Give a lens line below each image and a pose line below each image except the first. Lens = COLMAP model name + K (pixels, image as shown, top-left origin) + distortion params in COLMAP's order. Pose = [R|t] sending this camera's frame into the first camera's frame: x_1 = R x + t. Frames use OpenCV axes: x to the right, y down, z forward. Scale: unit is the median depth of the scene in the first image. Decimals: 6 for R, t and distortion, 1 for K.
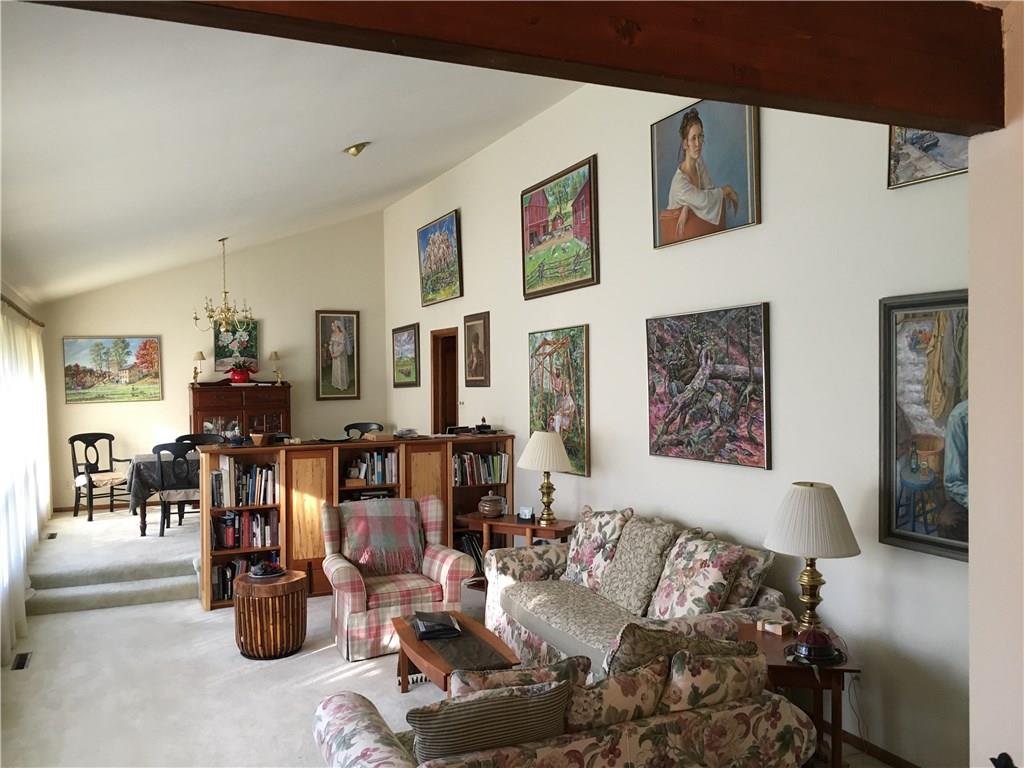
lens RADIAL K [[855.6, 0, 512.0], [0, 855.6, 384.0], [0, 0, 1]] dist [0.001547, 0.001438]
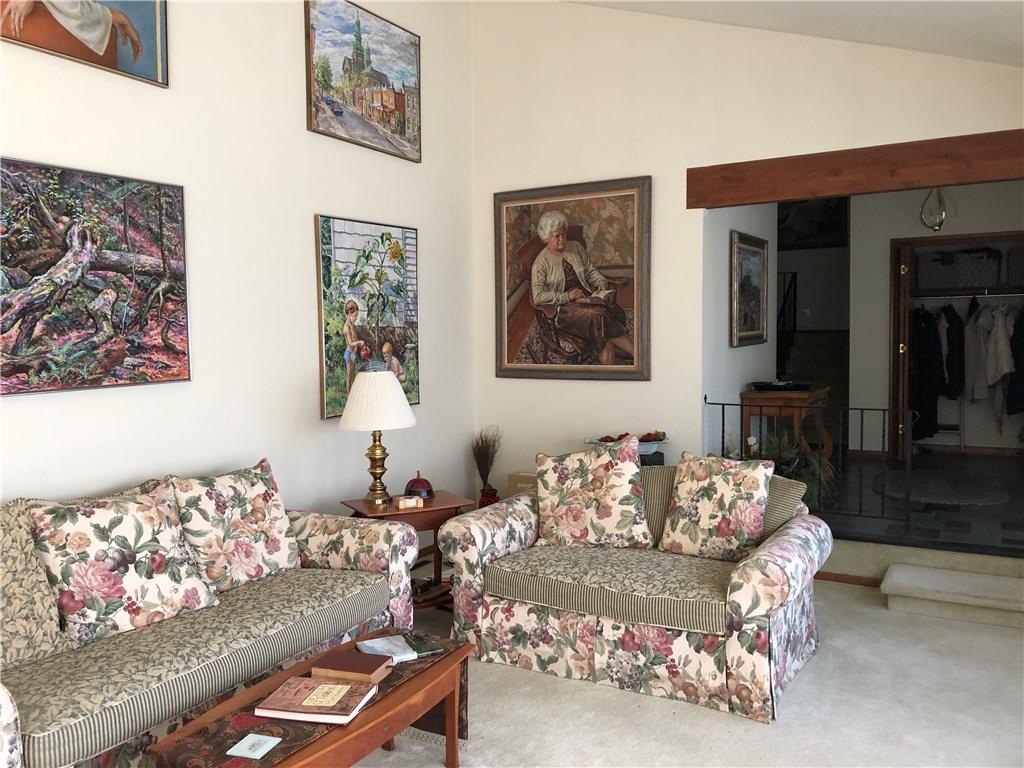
lens RADIAL K [[819.5, 0, 512.0], [0, 819.5, 384.0], [0, 0, 1]] dist [-0.003485, -0.001385]
pose [[-0.595384, -0.029670, 0.802893, -0.521948], [0.030242, 0.997782, 0.059297, 0.059120], [-0.802872, 0.059585, -0.593166, 1.137629]]
